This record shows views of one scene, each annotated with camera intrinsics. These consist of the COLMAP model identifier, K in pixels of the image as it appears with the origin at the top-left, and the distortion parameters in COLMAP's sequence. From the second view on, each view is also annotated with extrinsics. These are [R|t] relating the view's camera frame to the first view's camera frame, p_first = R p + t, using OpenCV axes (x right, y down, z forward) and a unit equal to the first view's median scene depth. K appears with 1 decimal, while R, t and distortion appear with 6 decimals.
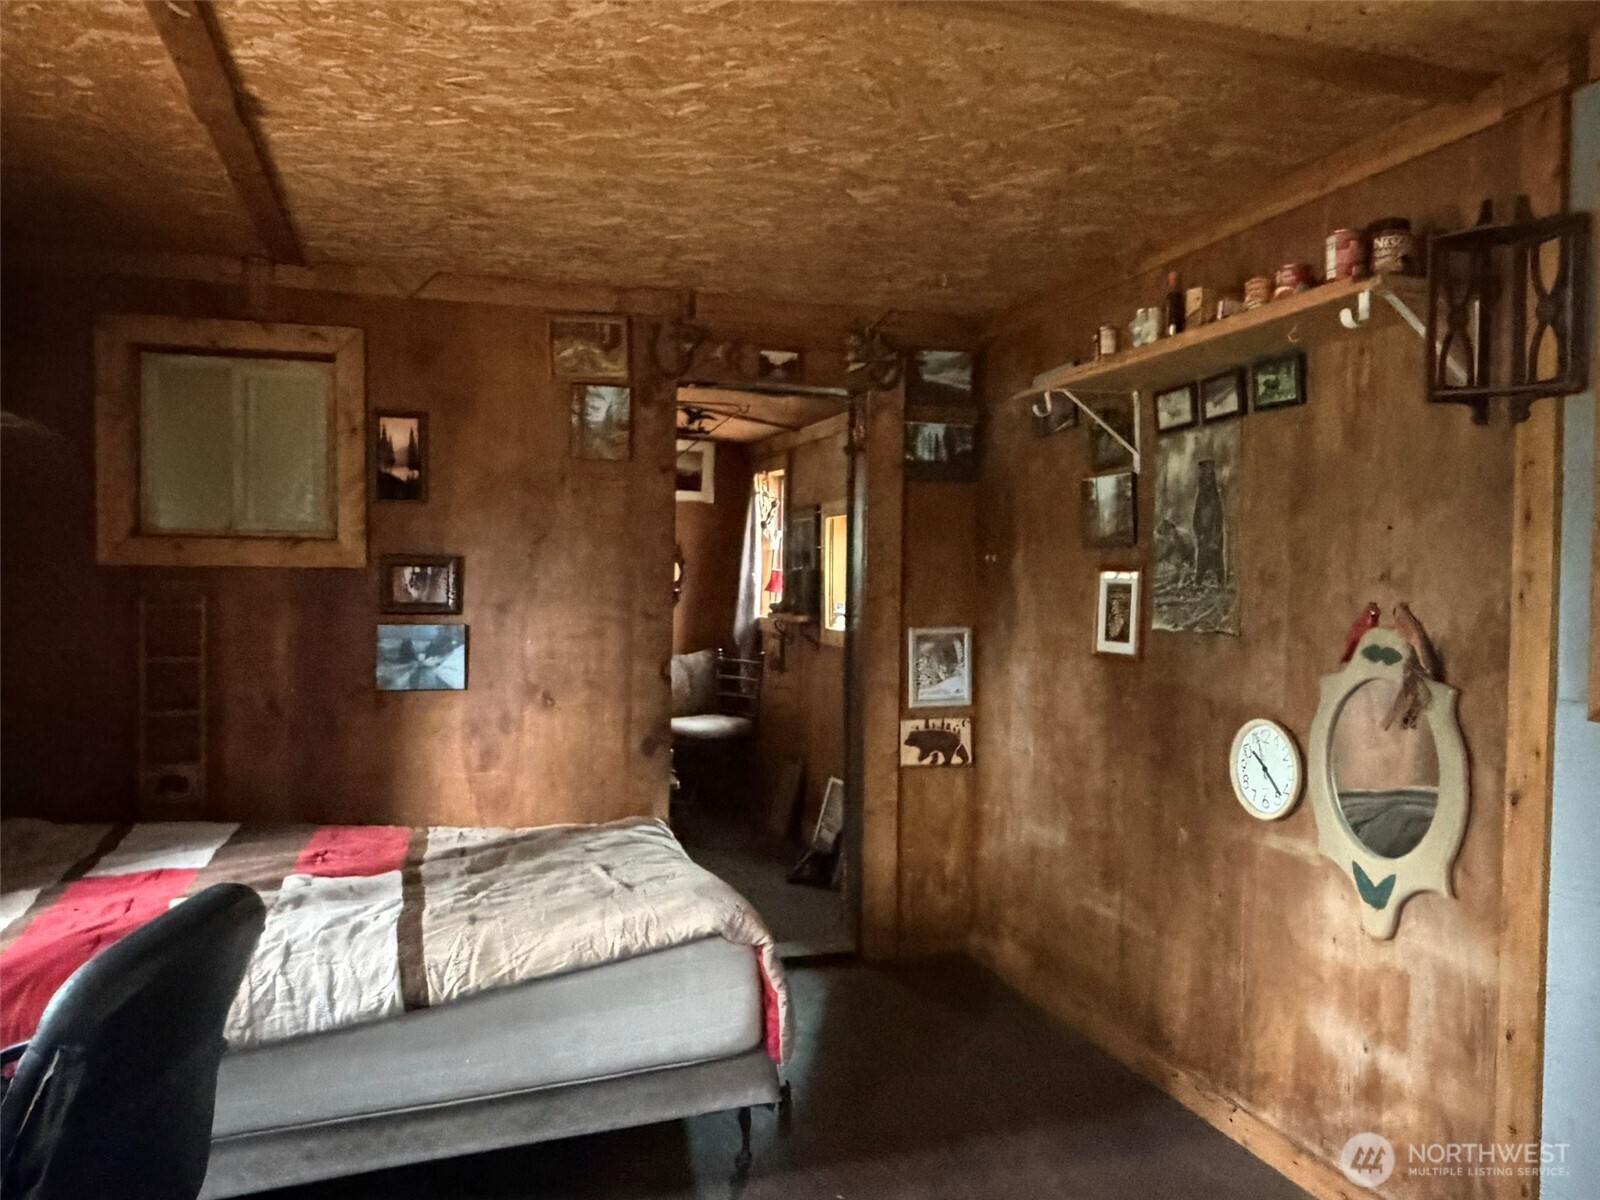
lens RADIAL K [[1189.0, 0, 800.0], [0, 1189.0, 600.0], [0, 0, 1]] dist [-0.004929, -0.000576]
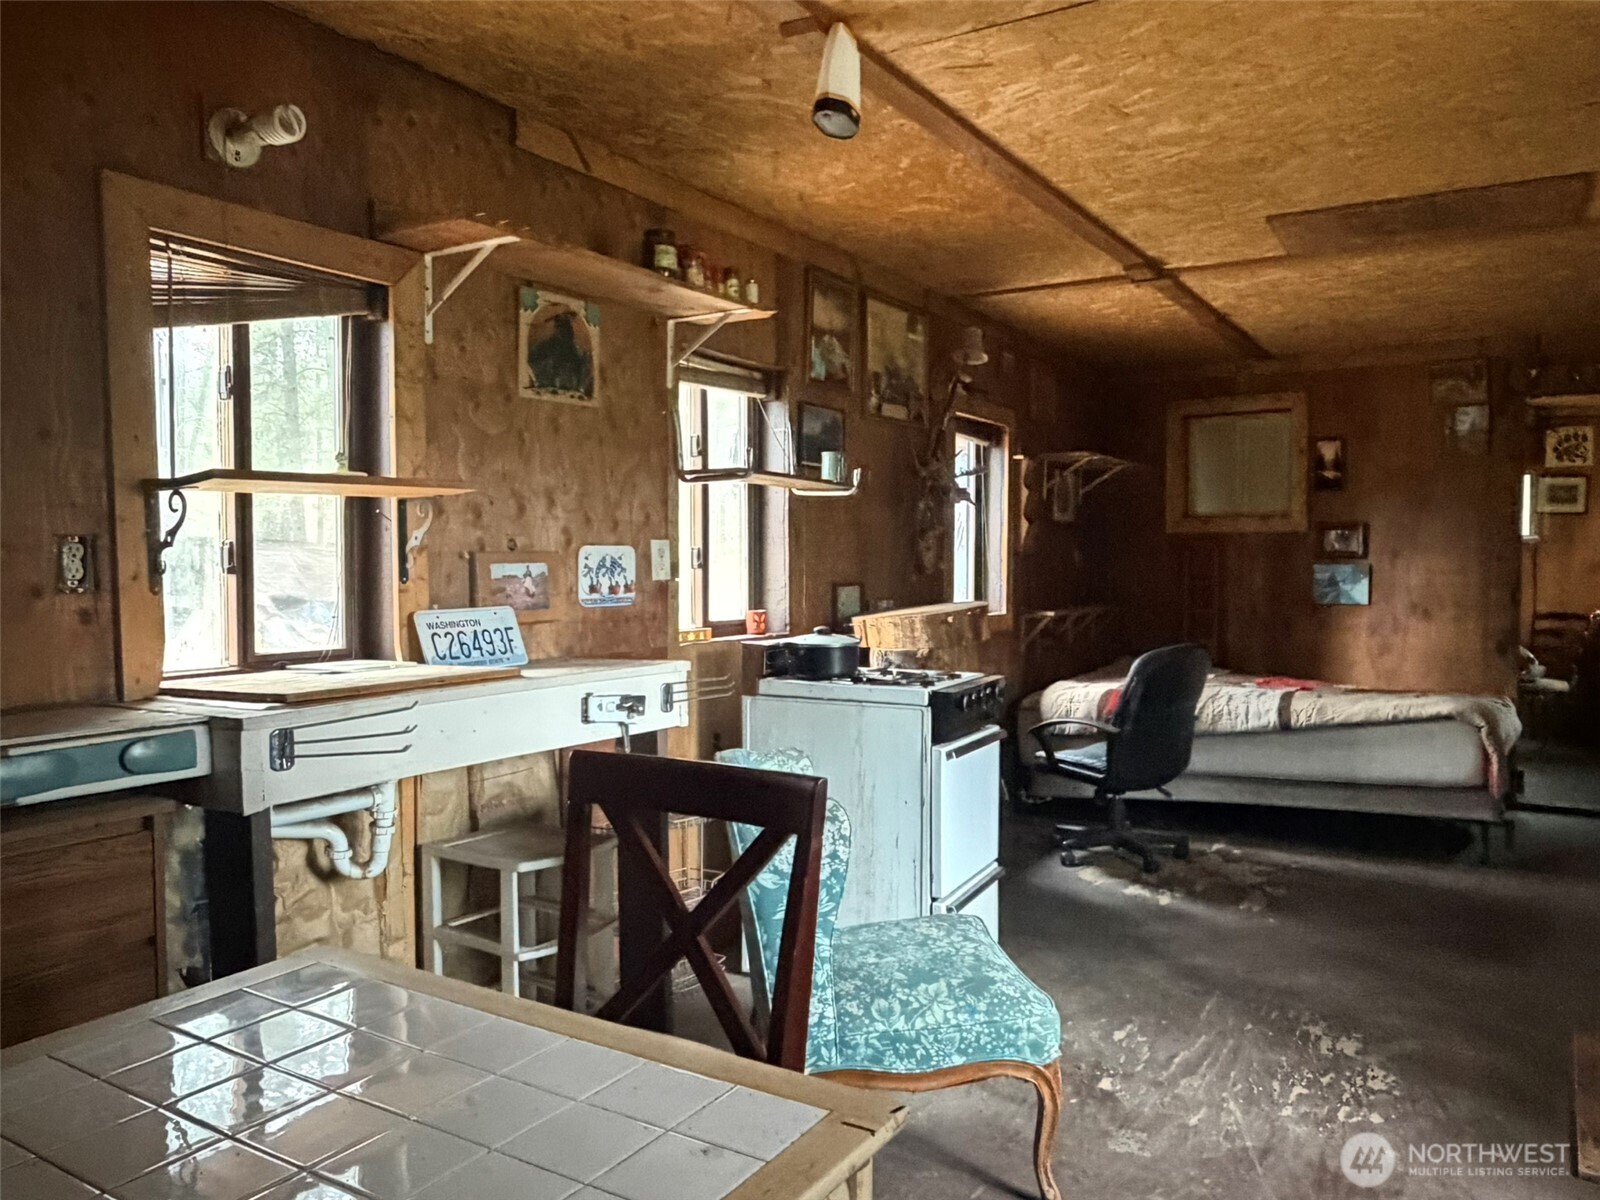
lens RADIAL K [[1189.0, 0, 800.0], [0, 1189.0, 600.0], [0, 0, 1]] dist [-0.004929, -0.000576]
pose [[0.650584, 0.011117, -0.759353, 0.451361], [-0.005952, 0.999937, 0.009539, 0.058688], [0.759411, -0.001686, 0.650609, -0.654794]]
